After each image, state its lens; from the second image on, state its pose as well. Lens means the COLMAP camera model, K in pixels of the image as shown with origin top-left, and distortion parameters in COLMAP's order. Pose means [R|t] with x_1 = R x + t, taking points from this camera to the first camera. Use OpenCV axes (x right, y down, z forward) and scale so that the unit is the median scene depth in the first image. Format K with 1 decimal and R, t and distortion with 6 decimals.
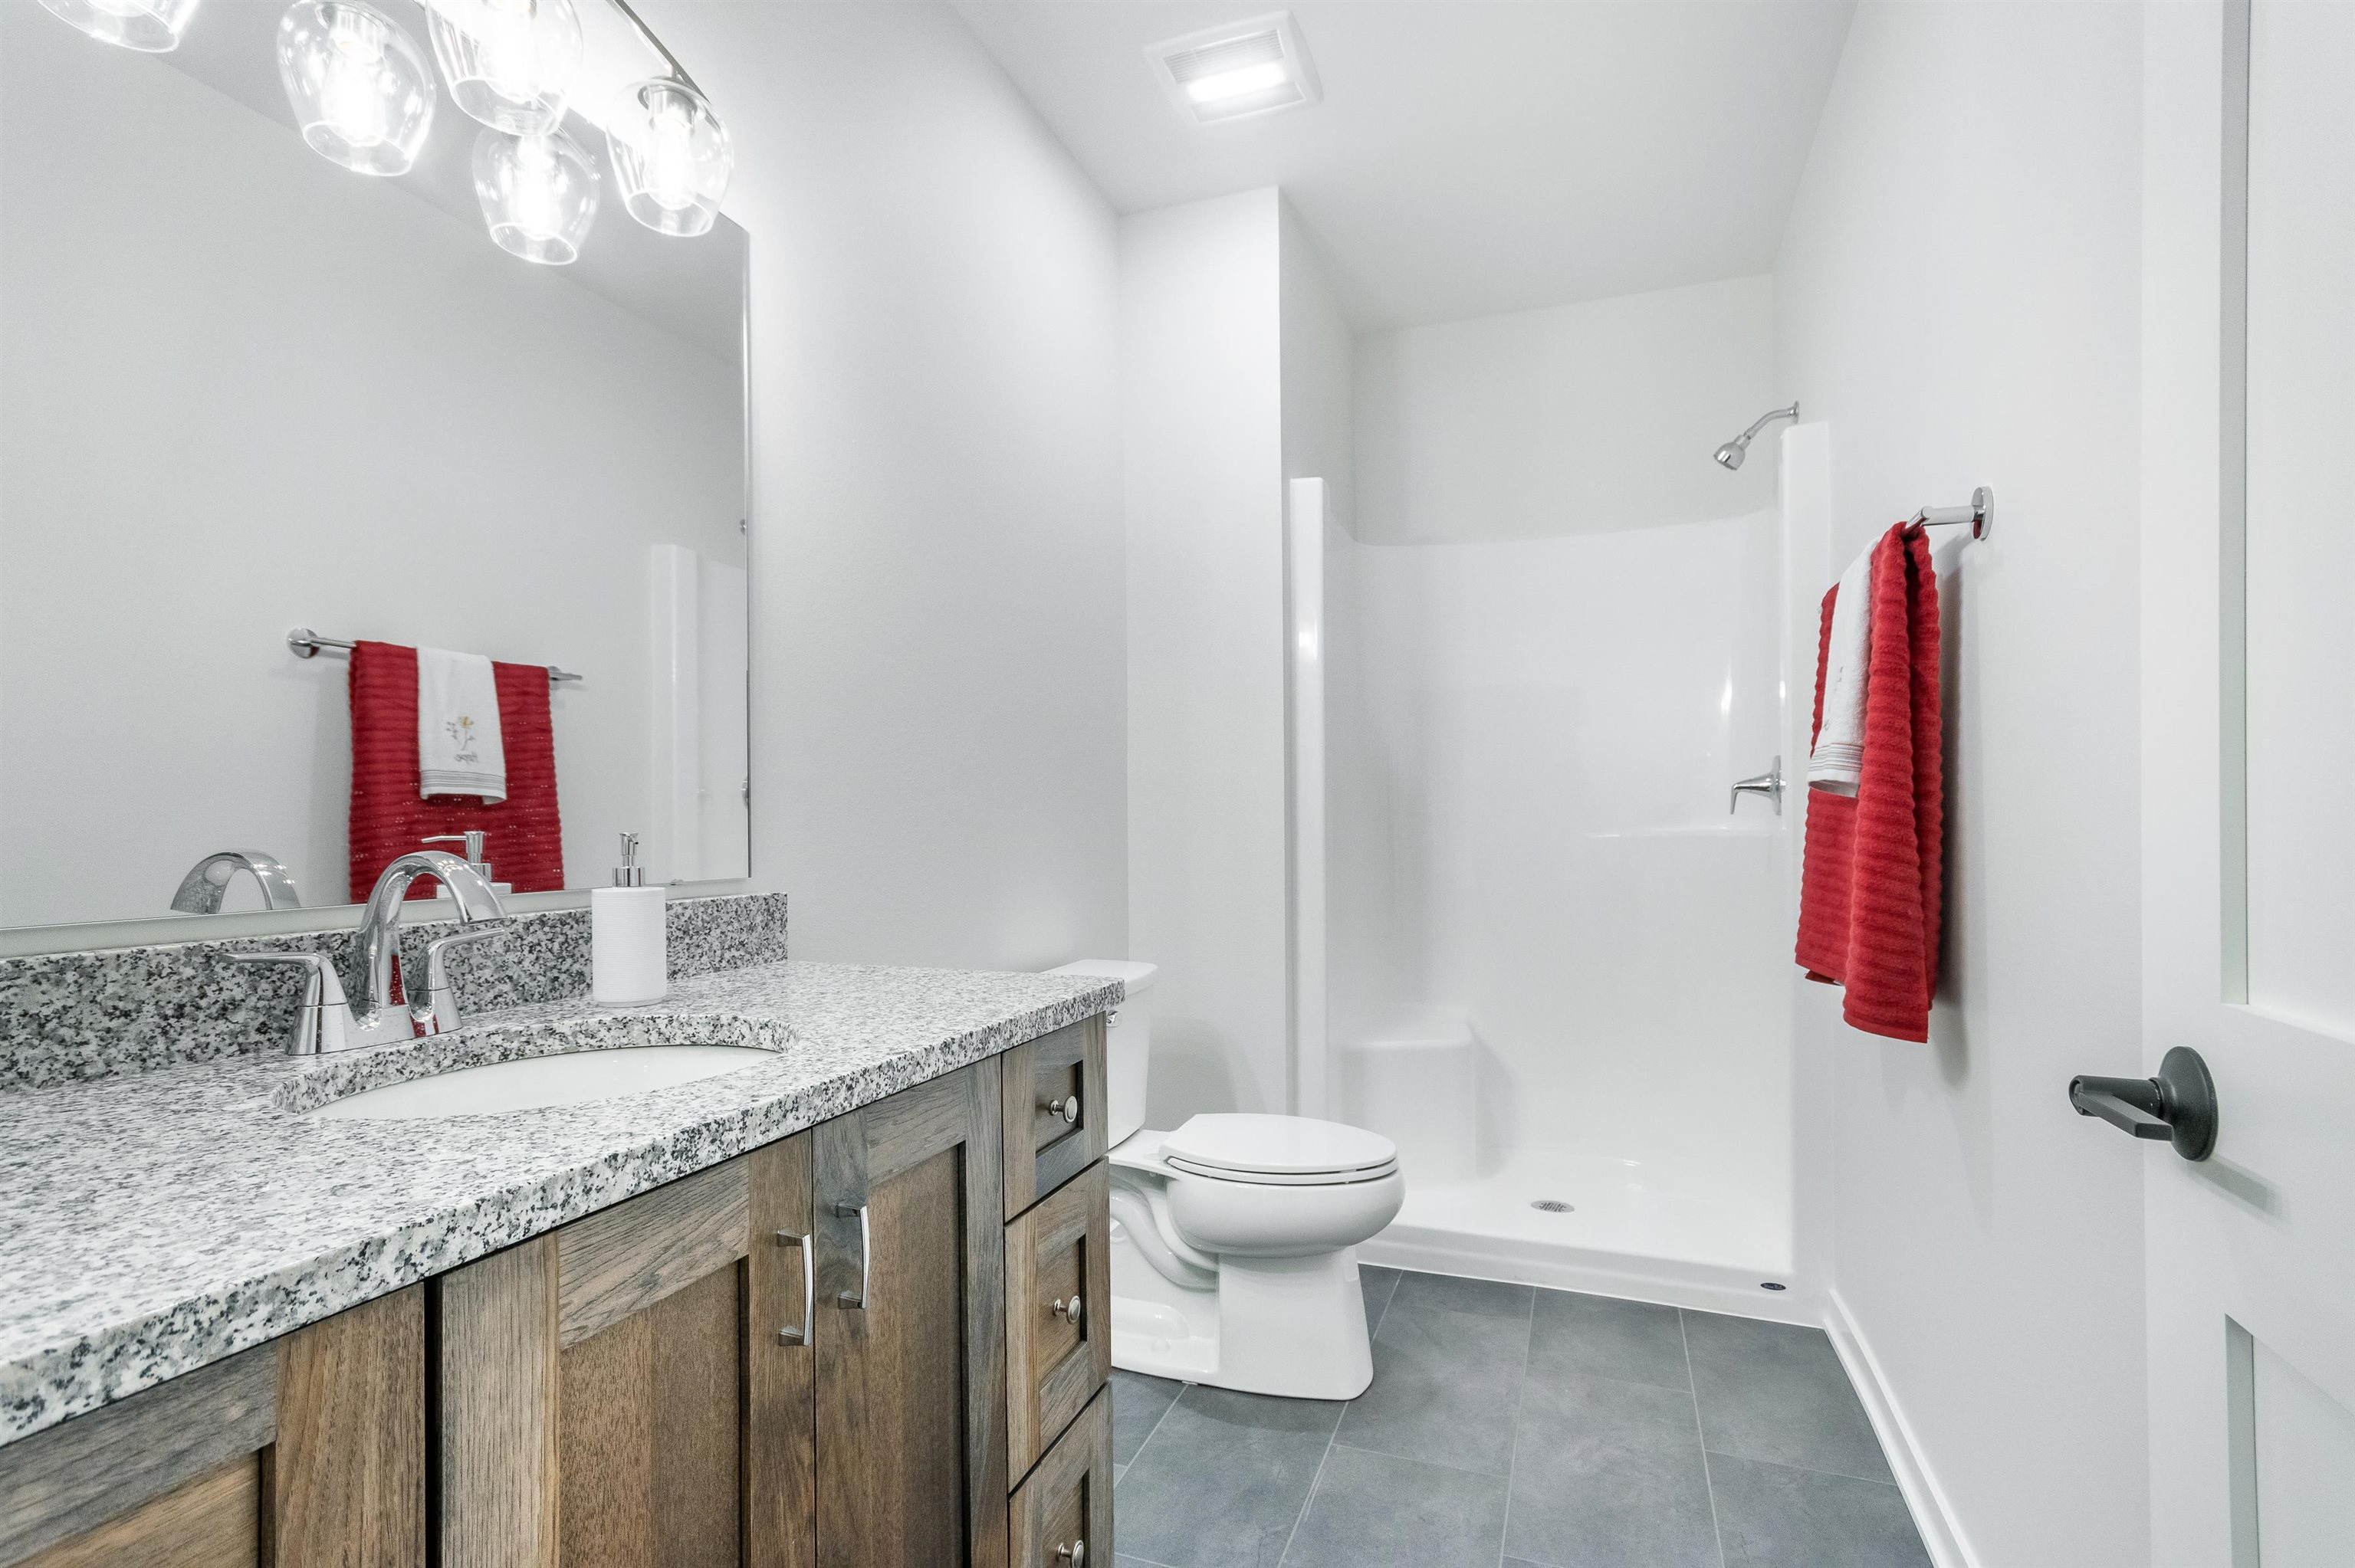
lens RADIAL K [[1153.7, 0, 1190.6], [0, 1153.7, 823.8], [0, 0, 1]] dist [0.001328, 0.000241]
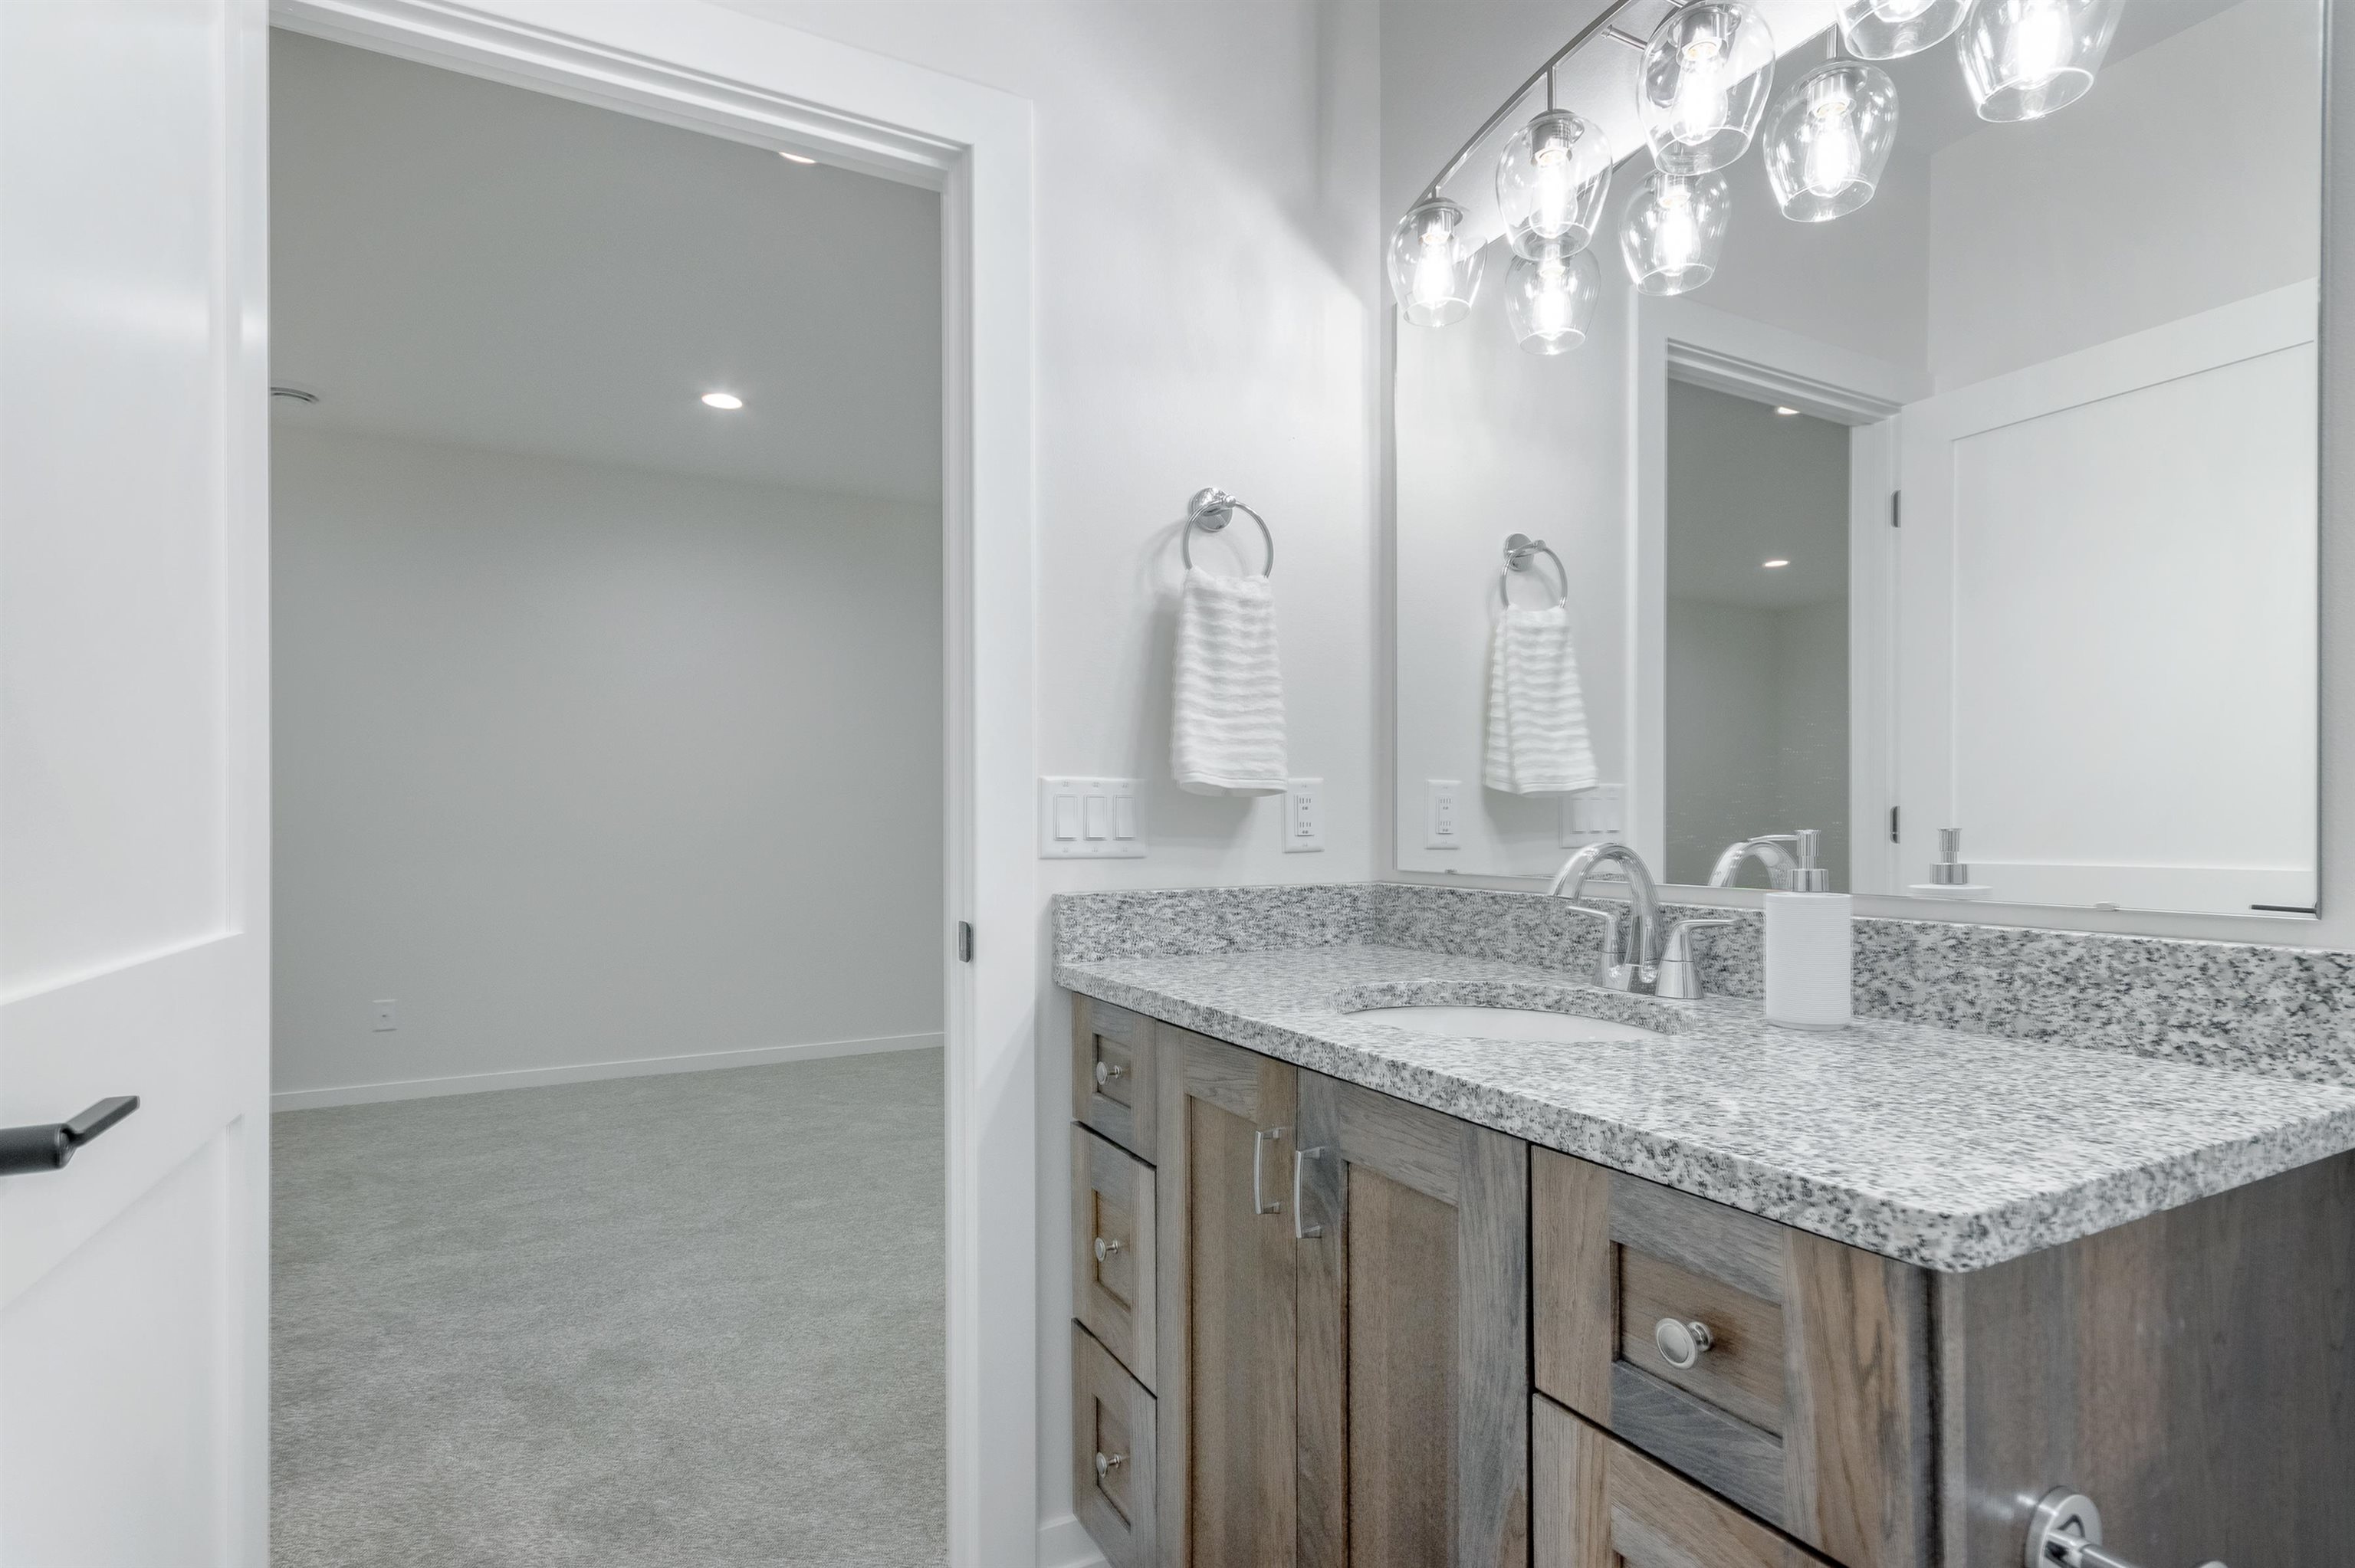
lens RADIAL K [[1153.7, 0, 1190.6], [0, 1153.7, 823.8], [0, 0, 1]] dist [0.001328, 0.000241]
pose [[-0.676759, 0.007085, -0.736170, 0.545979], [0.005320, 0.999975, 0.004732, -0.004333], [0.736185, -0.000714, -0.676780, 1.440878]]
